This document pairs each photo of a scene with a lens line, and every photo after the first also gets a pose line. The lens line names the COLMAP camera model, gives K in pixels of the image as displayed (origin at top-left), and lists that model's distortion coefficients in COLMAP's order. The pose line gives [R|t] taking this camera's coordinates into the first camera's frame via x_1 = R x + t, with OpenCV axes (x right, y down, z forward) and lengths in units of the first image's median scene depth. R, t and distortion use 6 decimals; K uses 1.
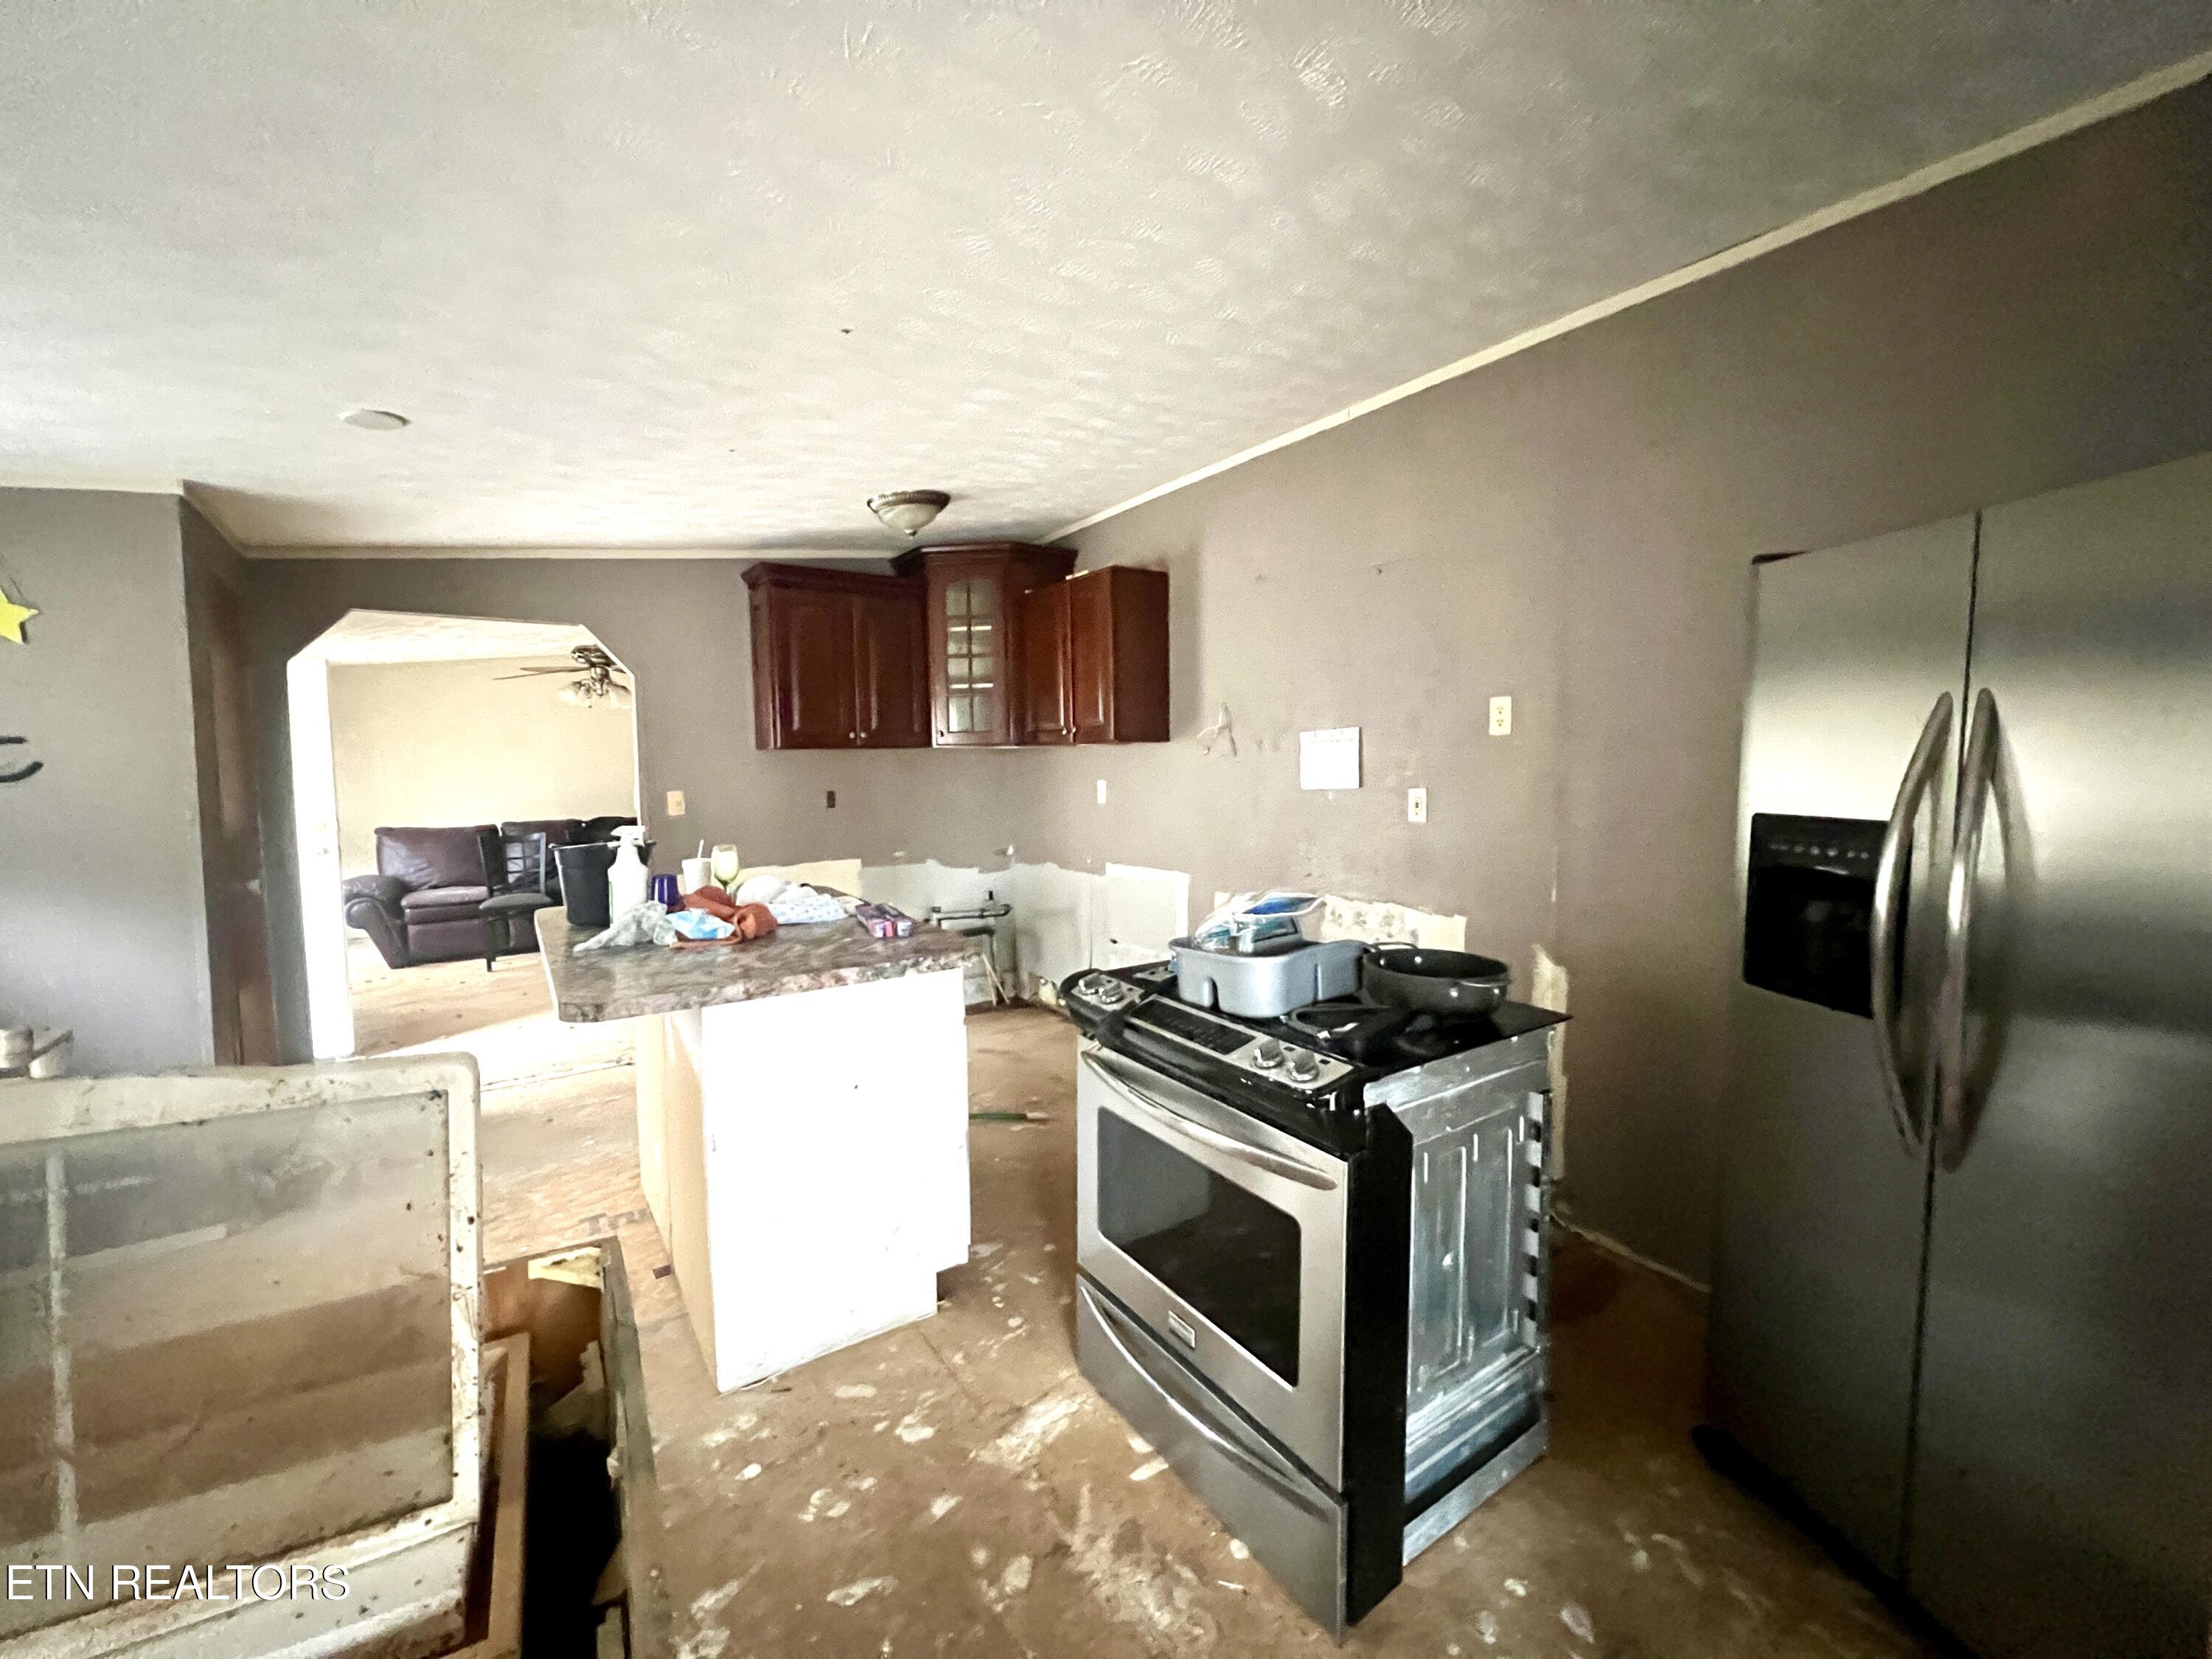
lens RADIAL K [[880.7, 0, 1102.7], [0, 880.7, 823.0], [0, 0, 1]] dist [-0.003146, 0.000686]
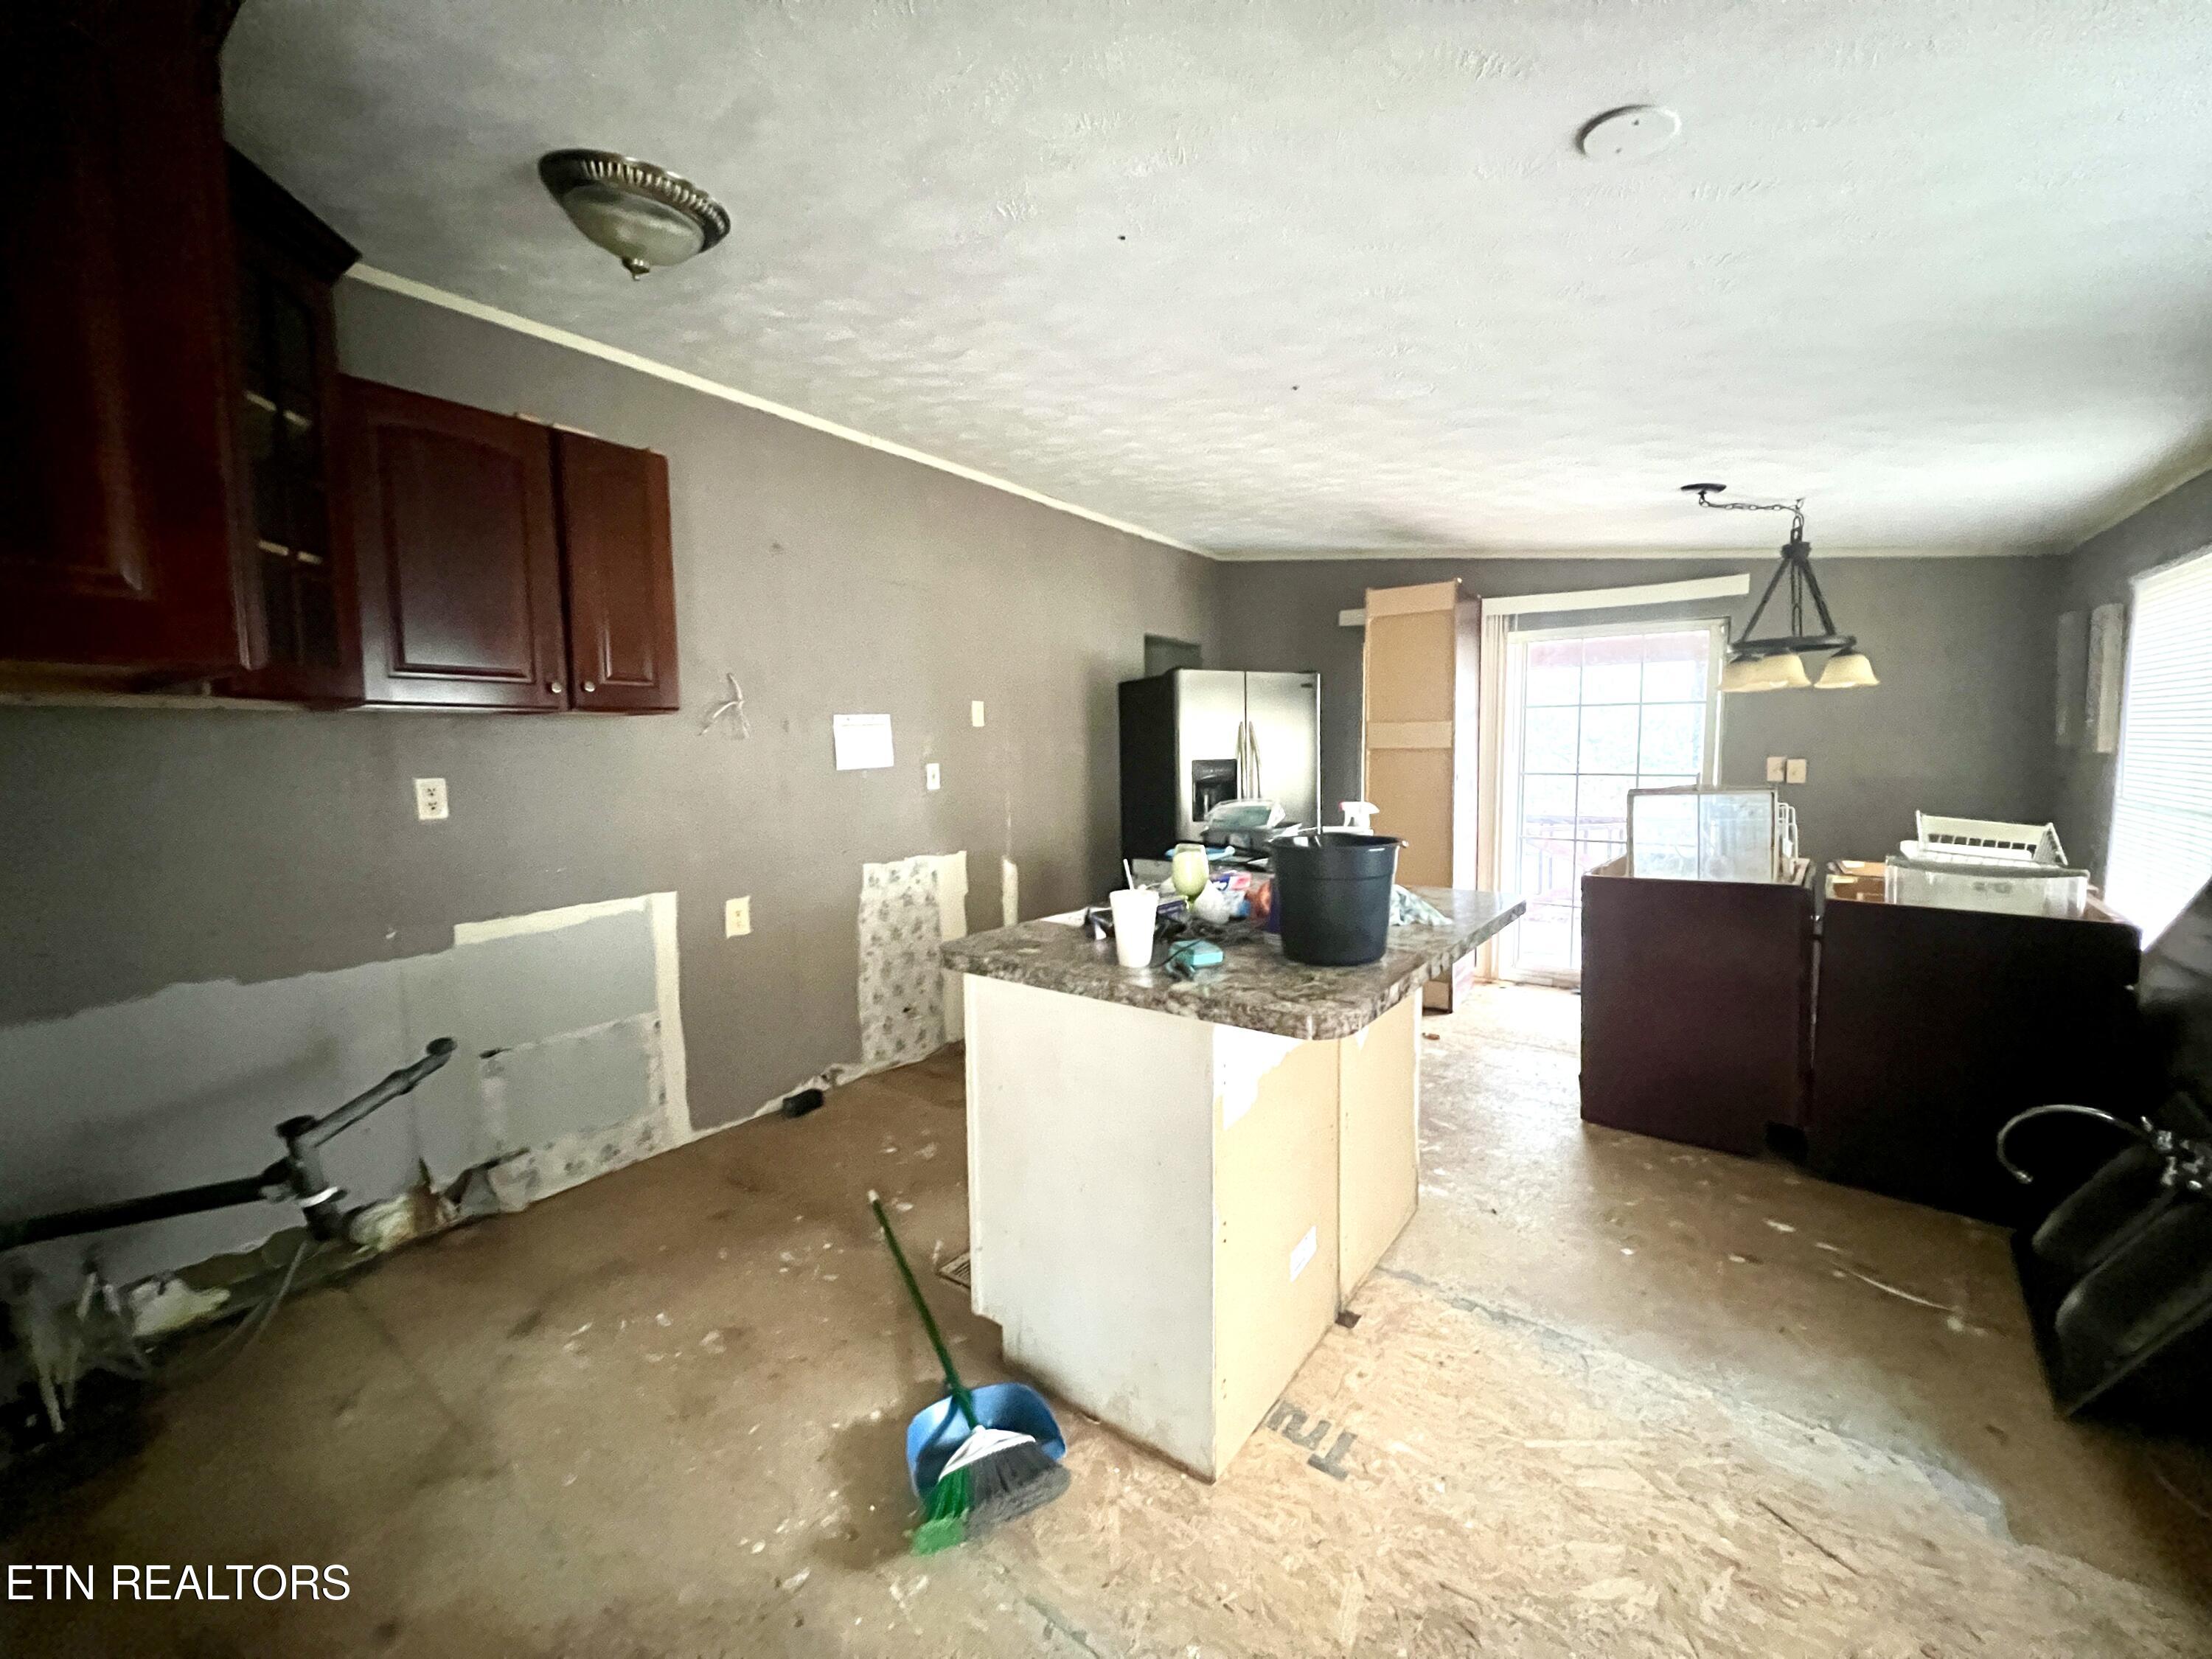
lens RADIAL K [[880.7, 0, 1102.7], [0, 880.7, 823.0], [0, 0, 1]] dist [-0.003146, 0.000686]
pose [[-0.311835, -0.067734, 0.947719, -0.884739], [0.085983, 0.991351, 0.099144, -0.054074], [-0.946238, 0.112404, -0.303314, 1.046067]]
